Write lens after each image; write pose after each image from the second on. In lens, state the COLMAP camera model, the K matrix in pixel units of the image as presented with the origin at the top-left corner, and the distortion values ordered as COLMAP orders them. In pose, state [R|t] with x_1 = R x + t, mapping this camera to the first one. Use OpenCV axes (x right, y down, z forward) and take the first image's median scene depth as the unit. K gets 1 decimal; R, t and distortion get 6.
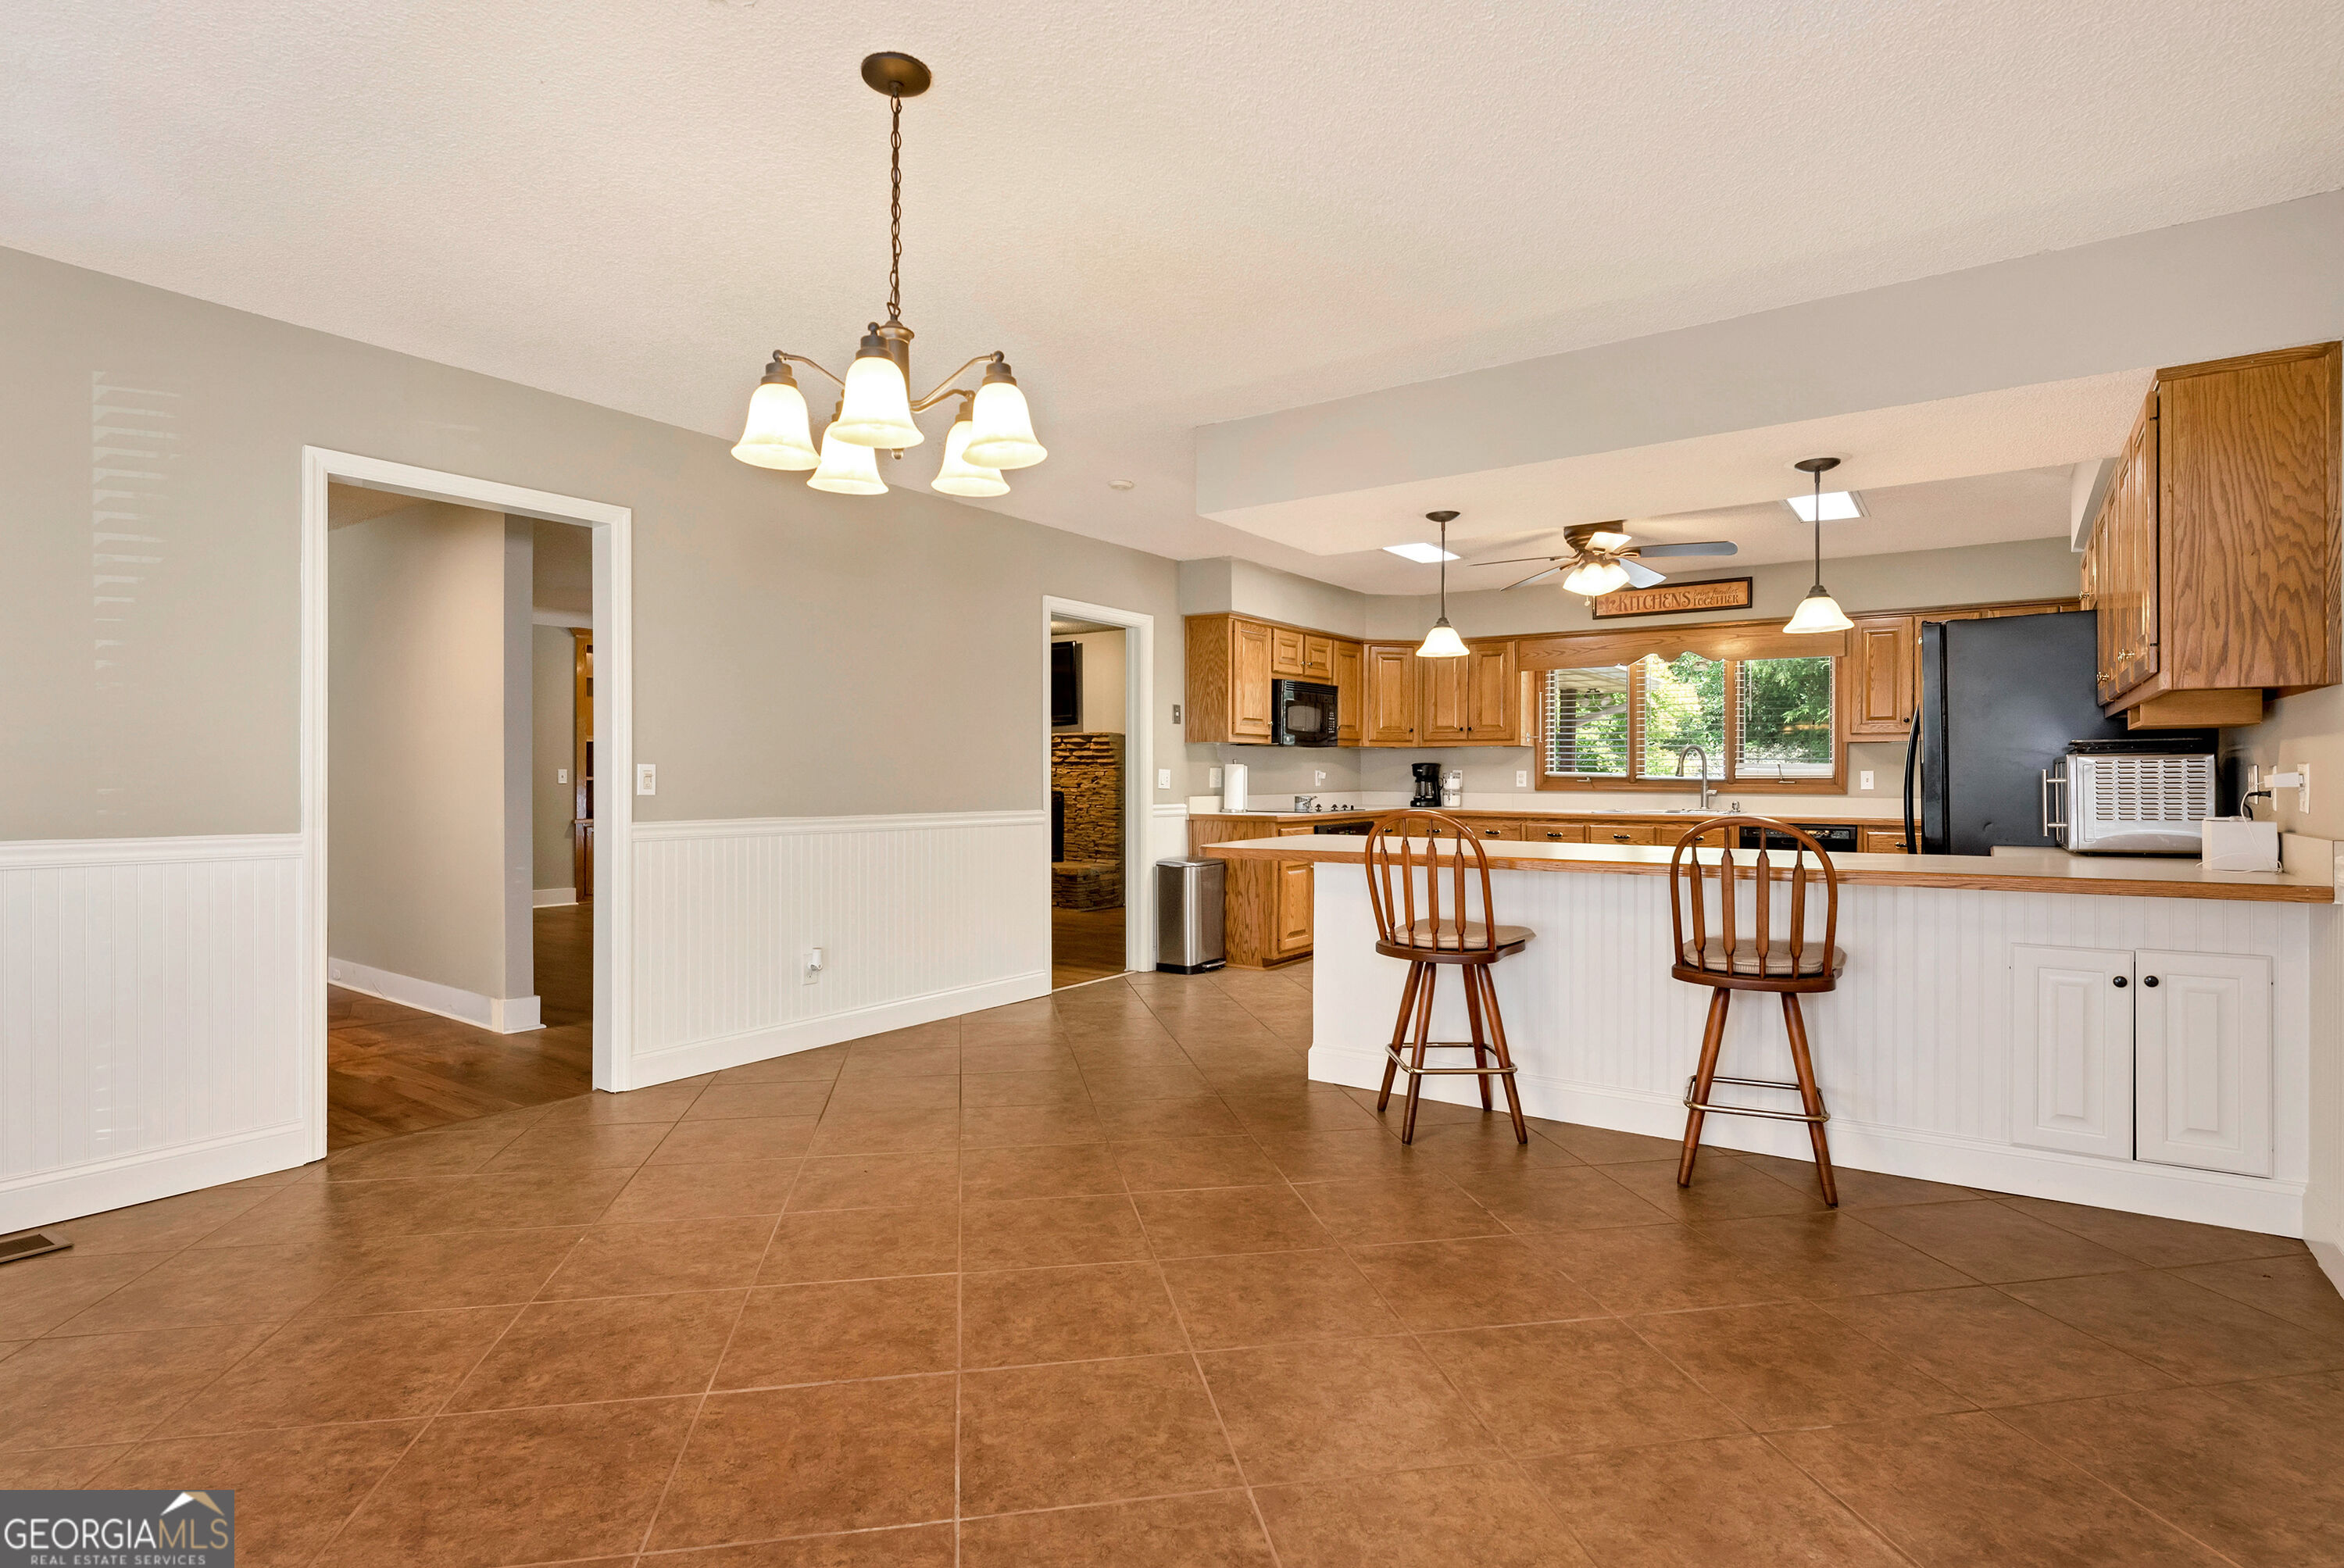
lens RADIAL K [[1180.6, 0, 1178.0], [0, 1180.6, 781.5], [0, 0, 1]] dist [0.003010, -0.000153]
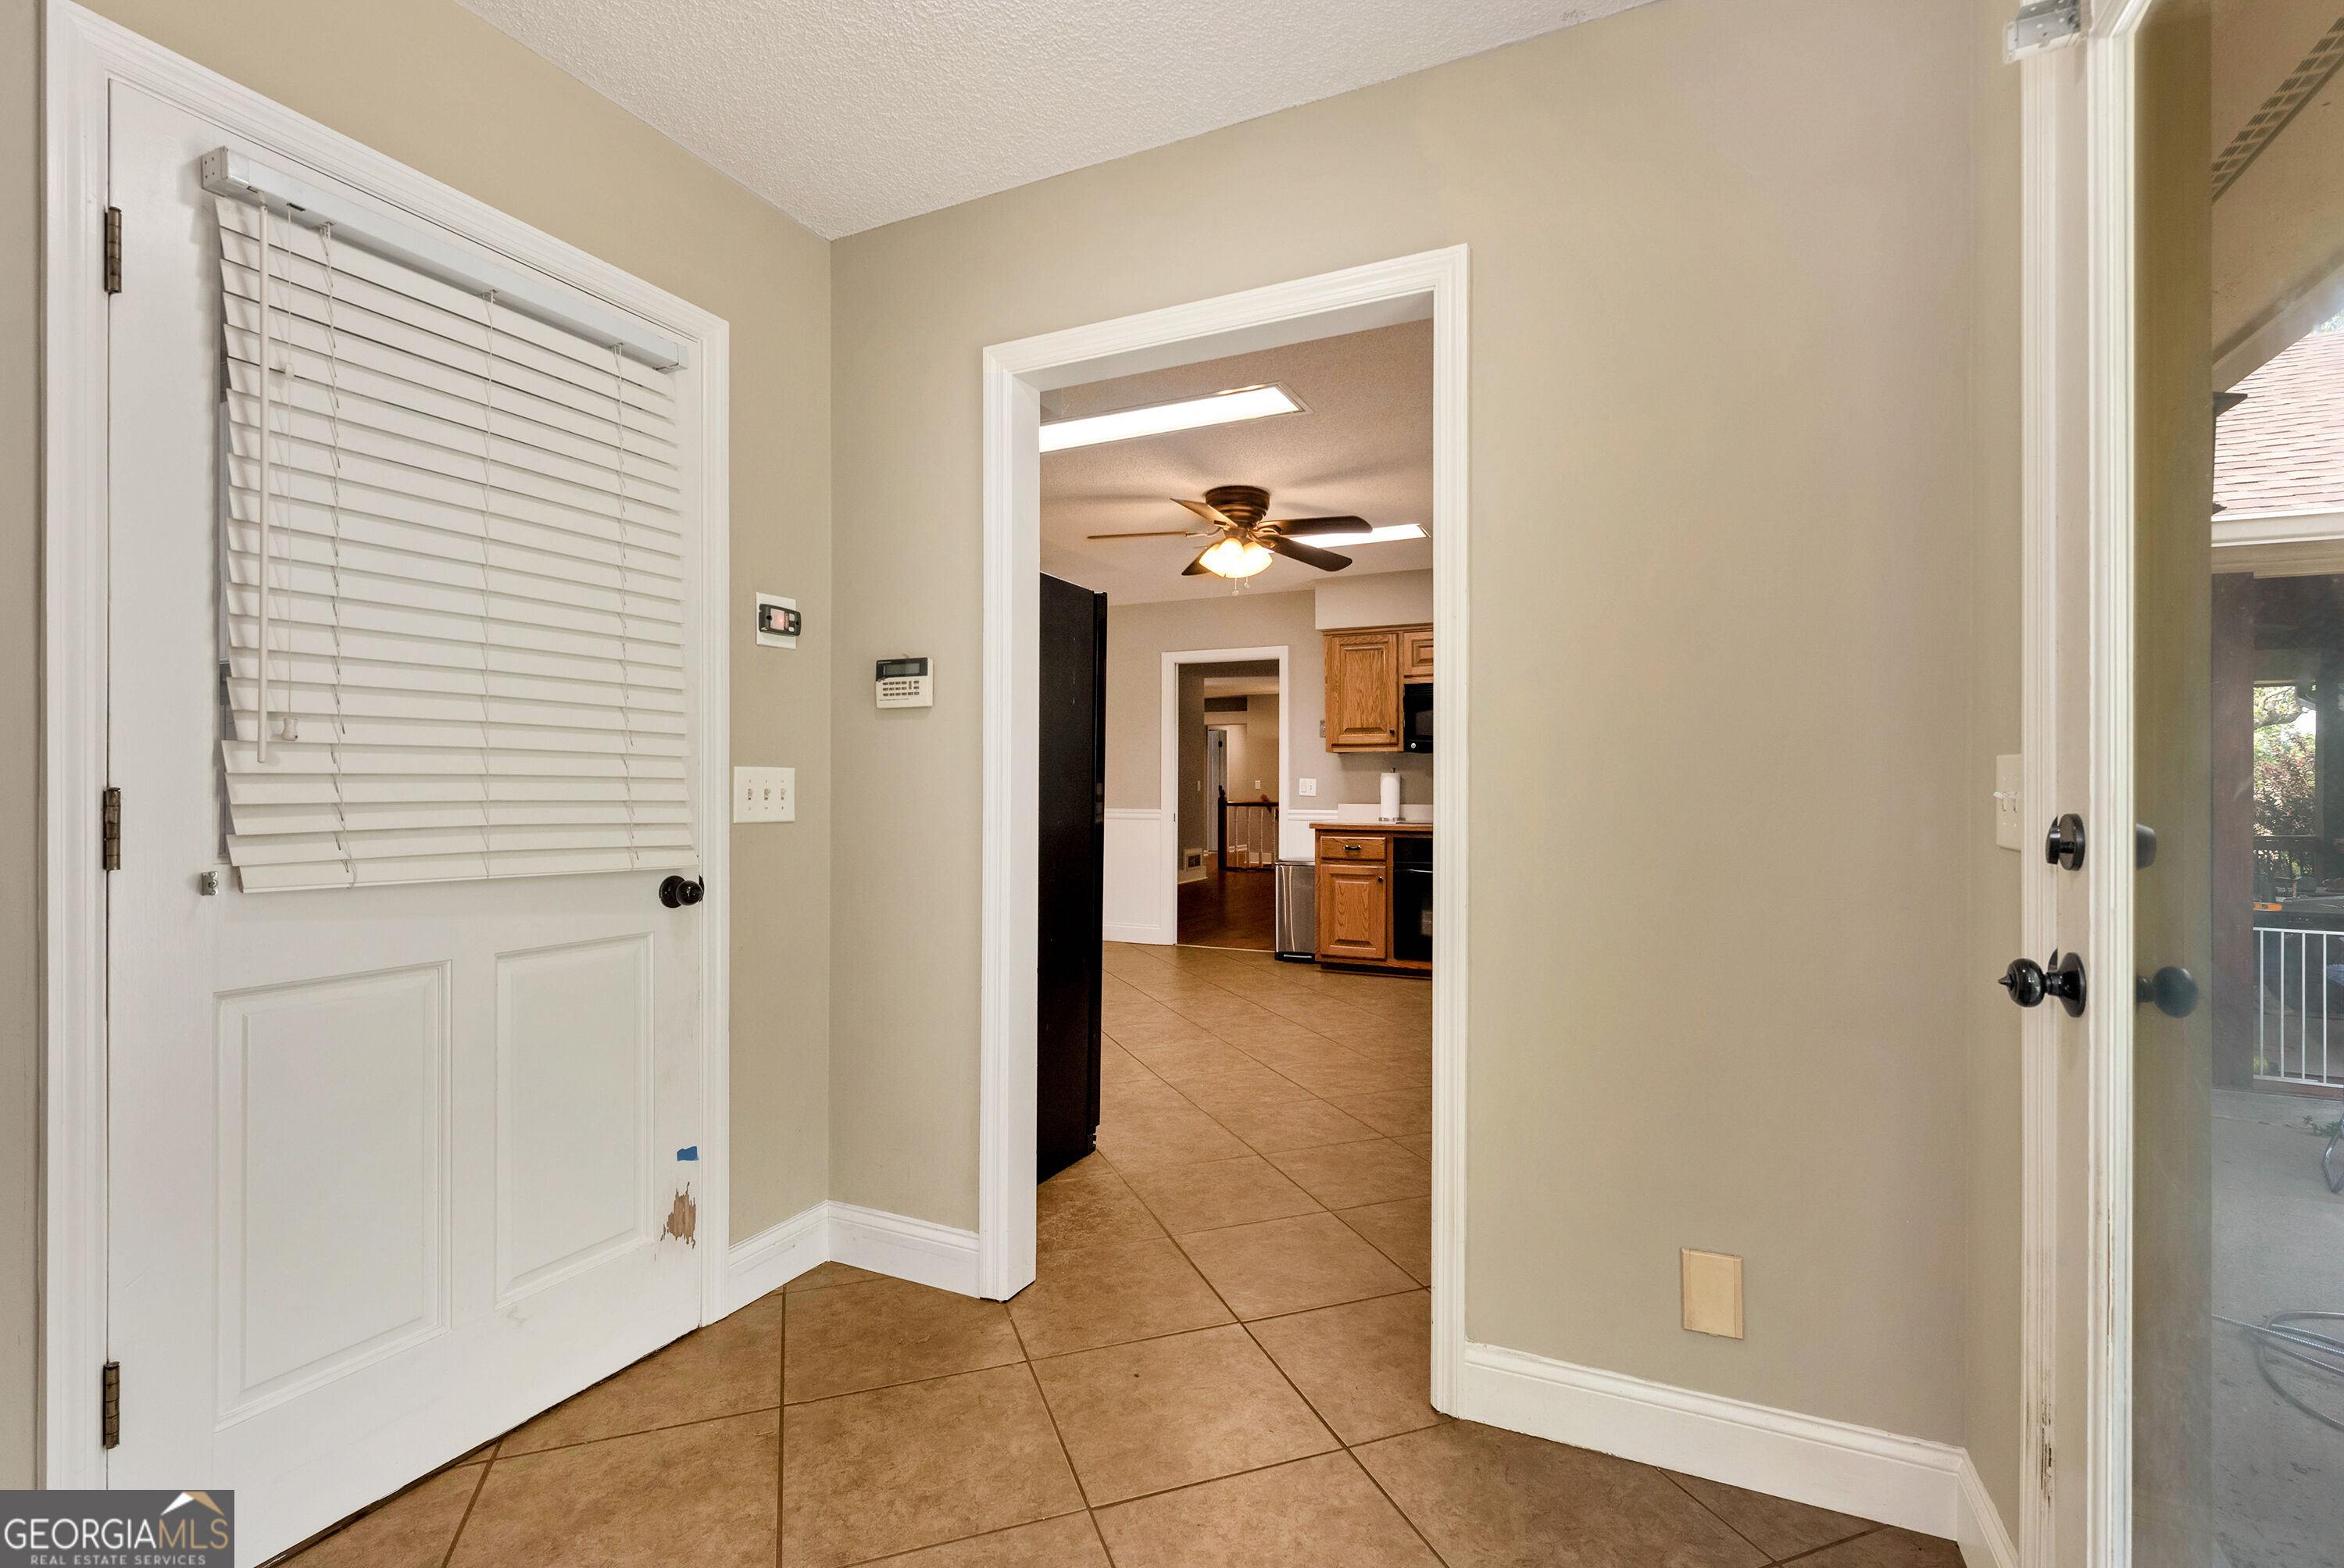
lens RADIAL K [[1049.7, 0, 1175.2], [0, 1049.7, 790.7], [0, 0, 1]] dist [0.001722, 0.000337]
pose [[0.167439, 0.004390, -0.985873, 1.986206], [-0.002846, 0.999988, 0.003969, -0.005554], [0.985878, 0.002141, 0.167449, 1.486506]]
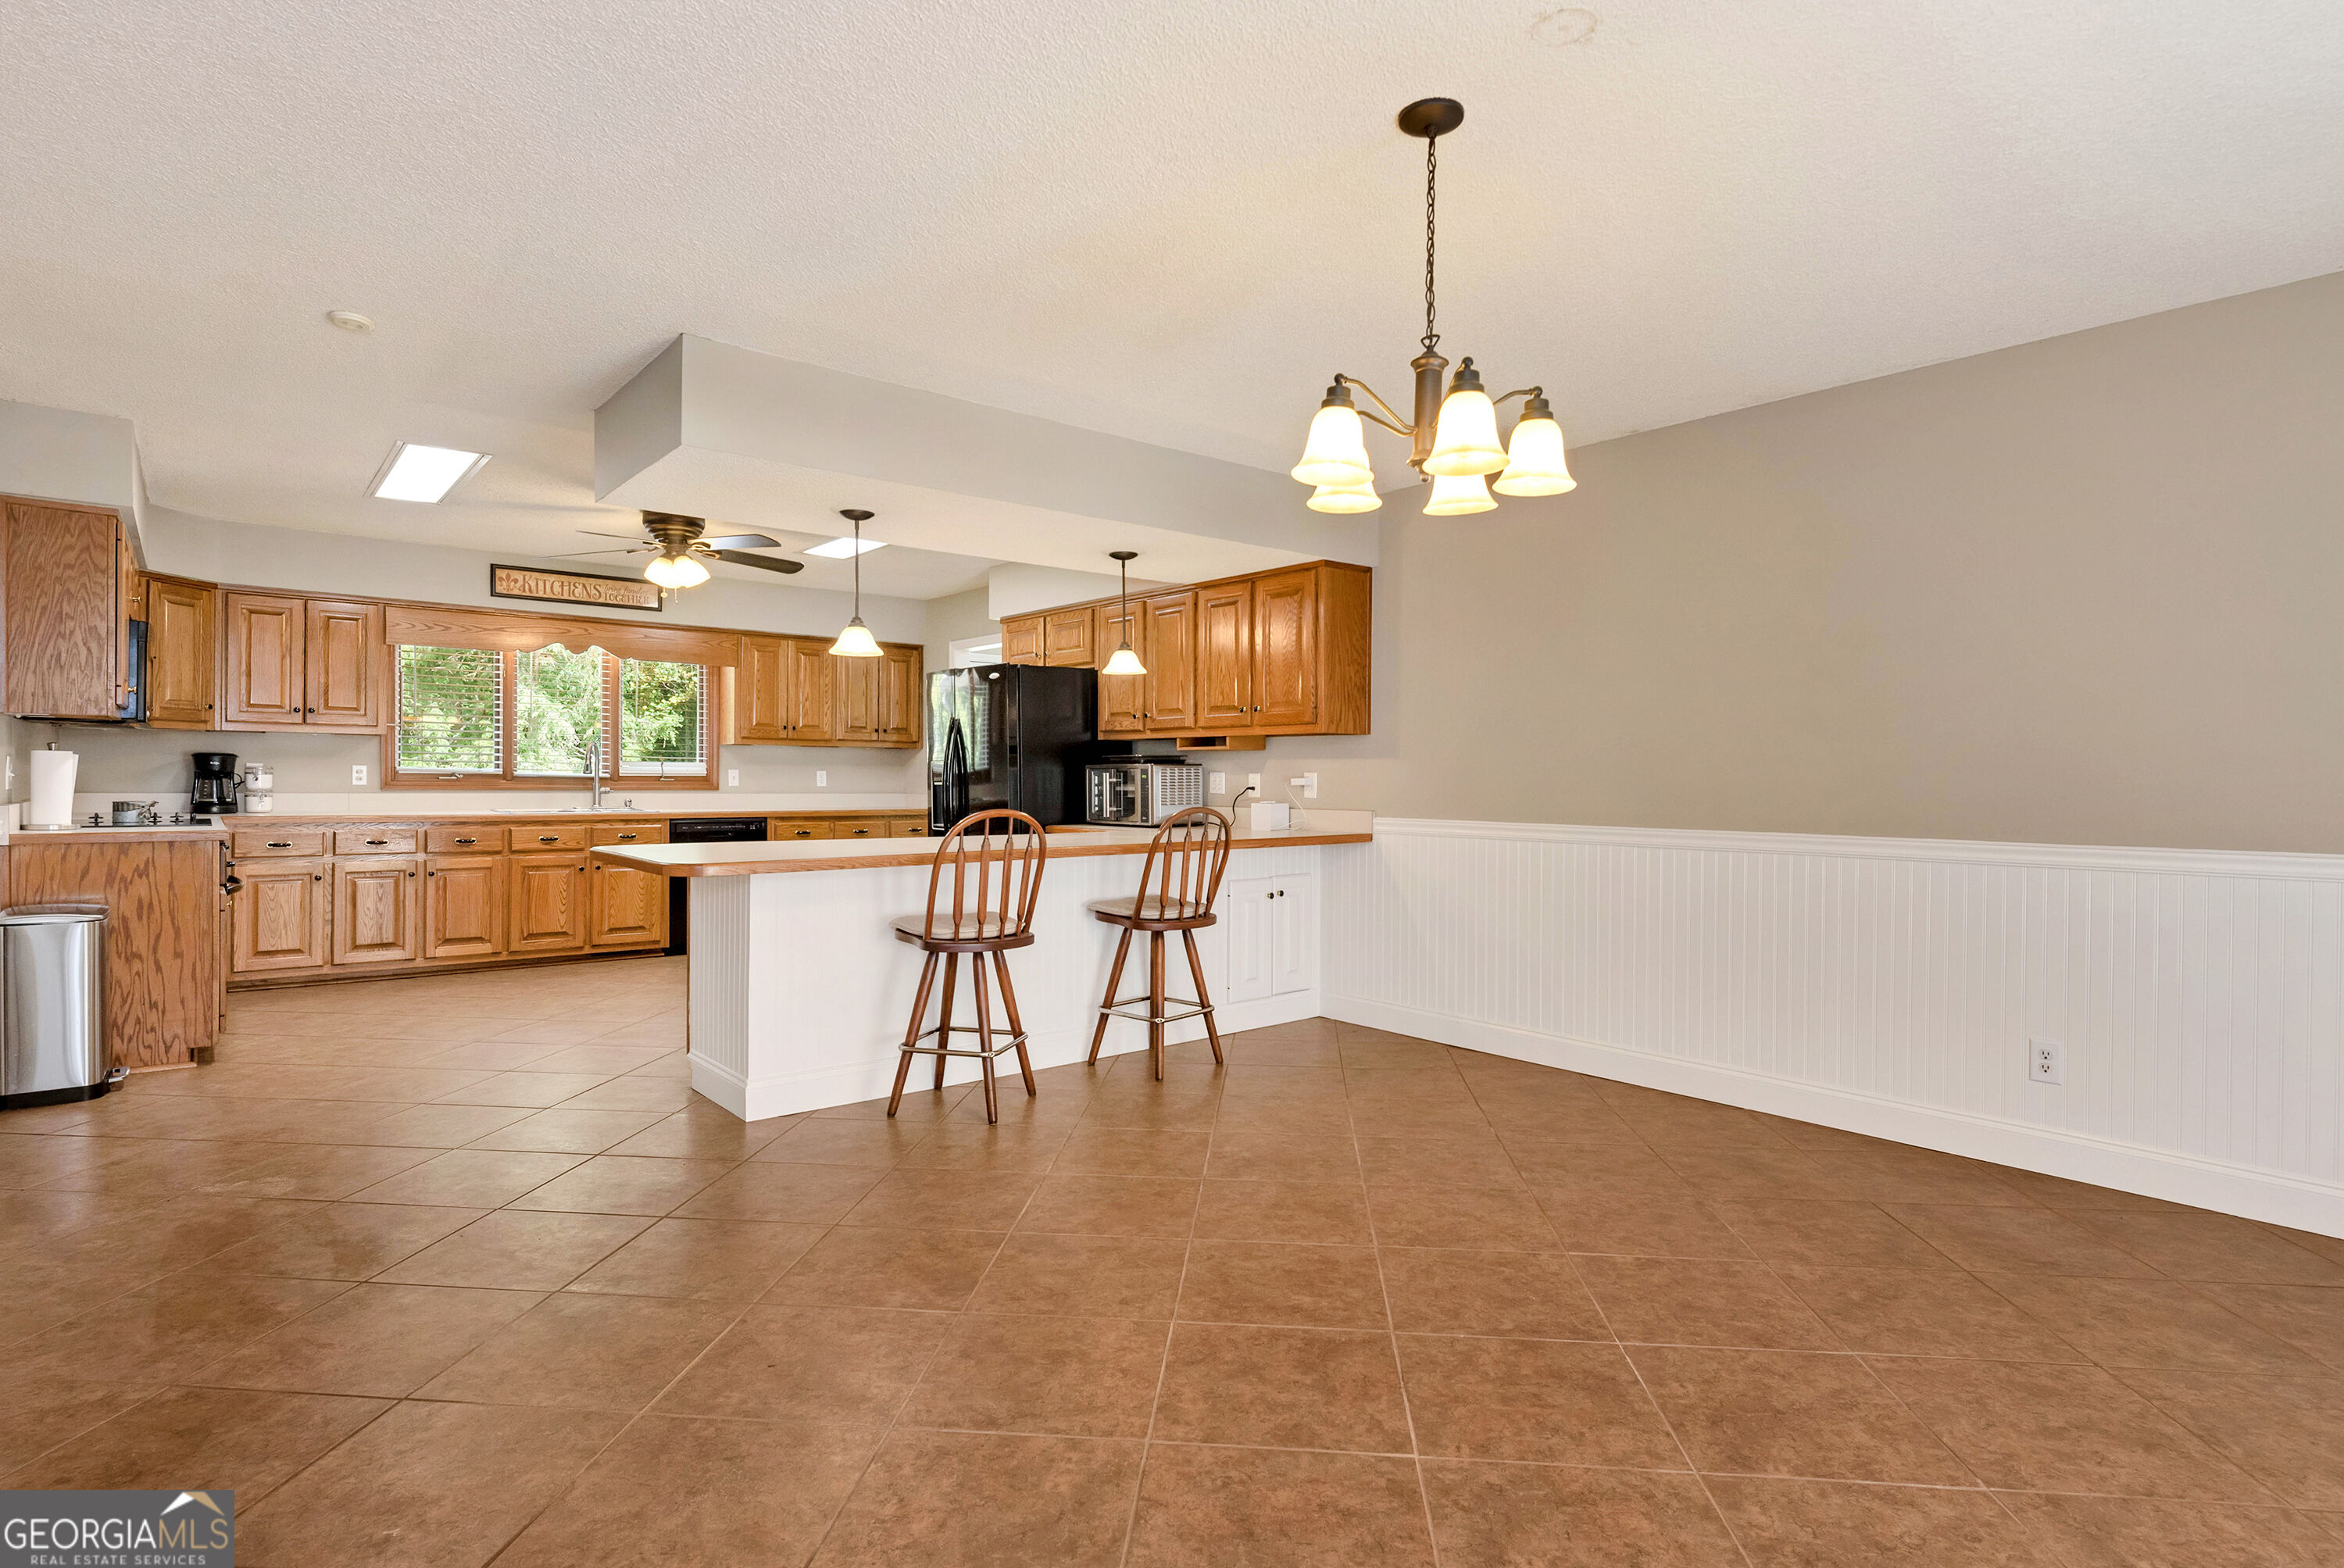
lens RADIAL K [[1191.4, 0, 1179.5], [0, 1191.4, 786.1], [0, 0, 1]] dist [0.000548, -0.001870]
pose [[0.264147, -0.005809, 0.964465, -0.873454], [-0.002895, 0.999973, 0.006815, -0.004889], [-0.964478, -0.004592, 0.264123, 0.612424]]
